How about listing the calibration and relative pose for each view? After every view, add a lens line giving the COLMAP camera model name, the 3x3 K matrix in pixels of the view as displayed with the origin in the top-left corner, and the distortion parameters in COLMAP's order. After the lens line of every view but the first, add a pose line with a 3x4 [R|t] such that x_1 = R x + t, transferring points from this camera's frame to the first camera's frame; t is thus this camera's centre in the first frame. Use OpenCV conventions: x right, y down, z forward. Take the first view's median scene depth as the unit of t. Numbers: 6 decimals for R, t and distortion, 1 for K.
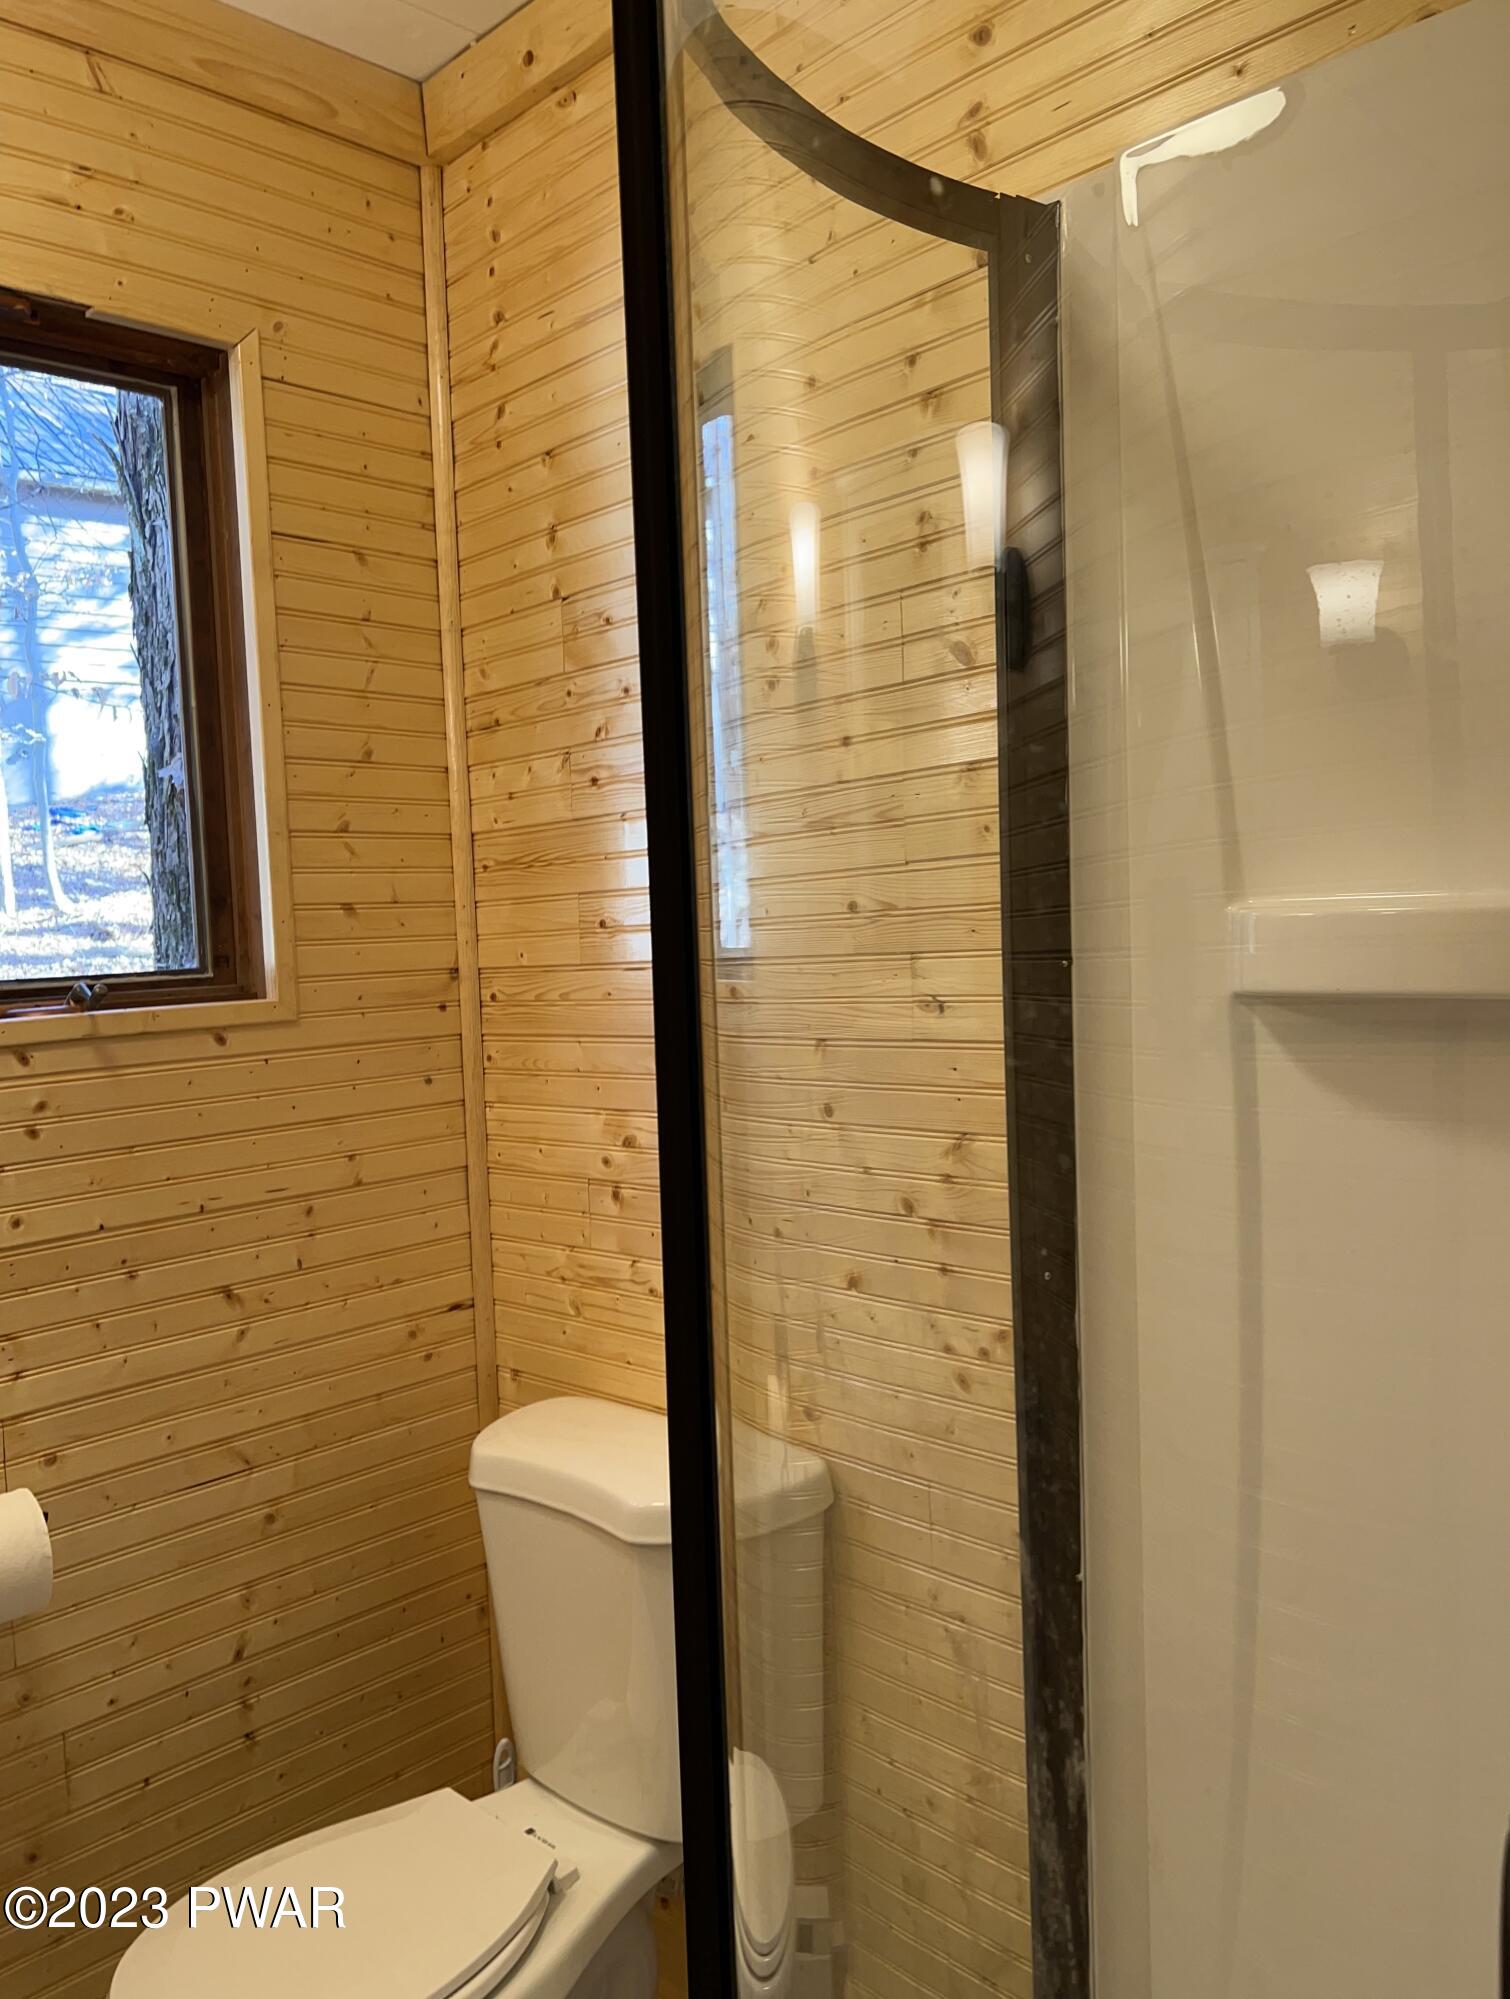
lens RADIAL K [[1491.5, 0, 726.0], [0, 1491.5, 995.8], [0, 0, 1]] dist [0.067349, -0.073539]
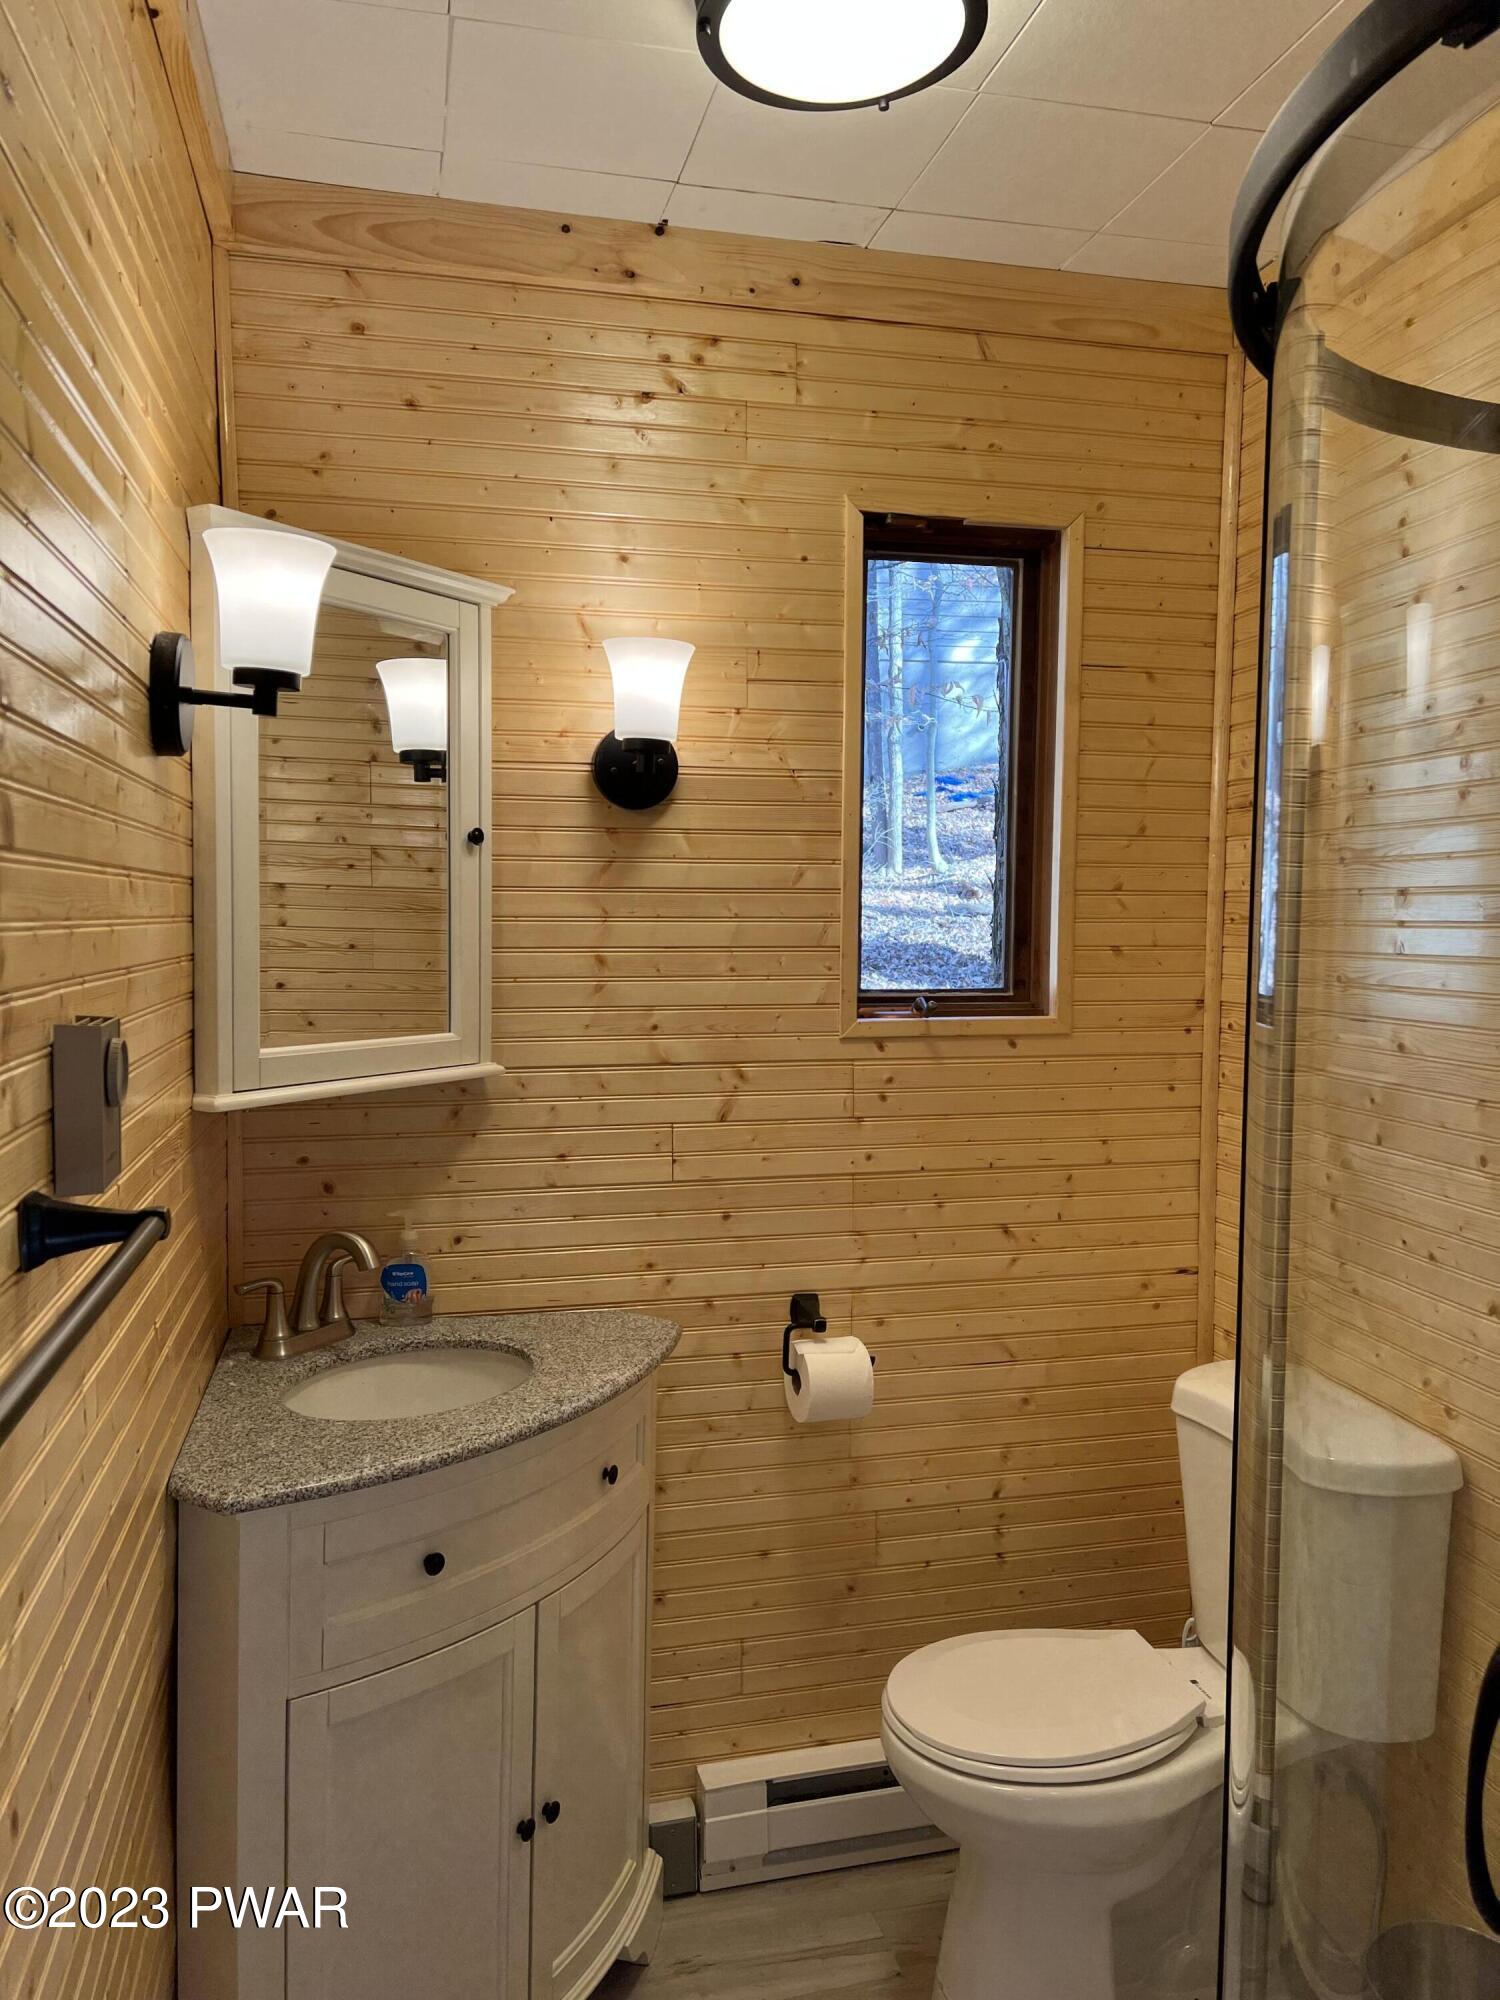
lens RADIAL K [[1450.4, 0, 750.0], [0, 1450.4, 1000.0], [0, 0, 1]] dist [0.011470, -0.064296]
pose [[0.854270, 0.087414, -0.512427, 0.118482], [-0.069903, 0.996124, 0.053390, -0.058722], [0.515107, -0.009790, 0.857070, -0.224893]]
